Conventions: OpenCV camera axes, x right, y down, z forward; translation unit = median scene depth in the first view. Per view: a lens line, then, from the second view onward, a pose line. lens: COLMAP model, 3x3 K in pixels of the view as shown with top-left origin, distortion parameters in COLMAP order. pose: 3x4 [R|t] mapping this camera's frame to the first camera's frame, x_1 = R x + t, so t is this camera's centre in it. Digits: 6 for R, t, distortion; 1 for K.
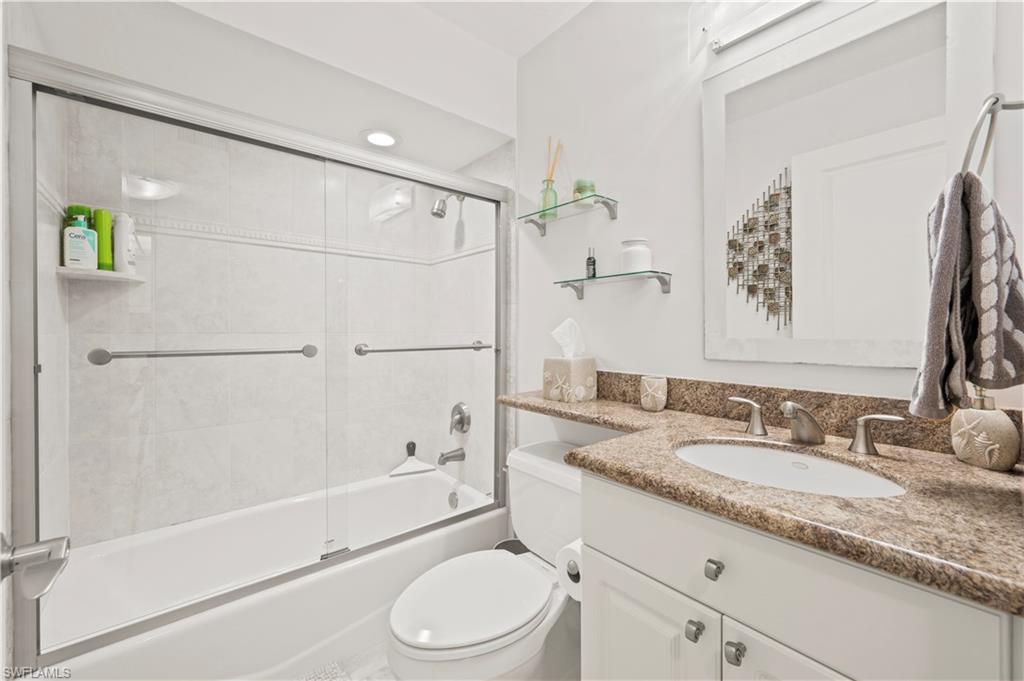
lens RADIAL K [[412.3, 0, 512.0], [0, 412.3, 340.5], [0, 0, 1]] dist [0.000128, 0.000016]
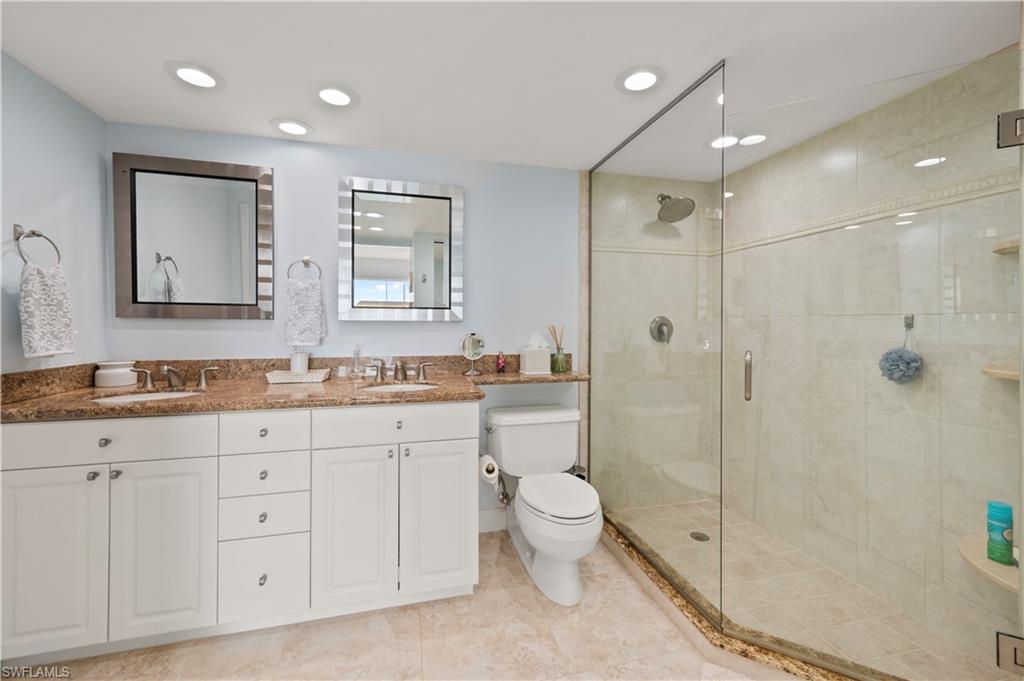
lens RADIAL K [[407.1, 0, 510.6], [0, 407.1, 328.9], [0, 0, 1]] dist [0.000500, -0.000342]
pose [[0.414888, -0.004738, 0.909860, -0.396319], [0.014223, 0.999898, -0.001279, -0.000142], [-0.909761, 0.013471, 0.414913, -1.290287]]
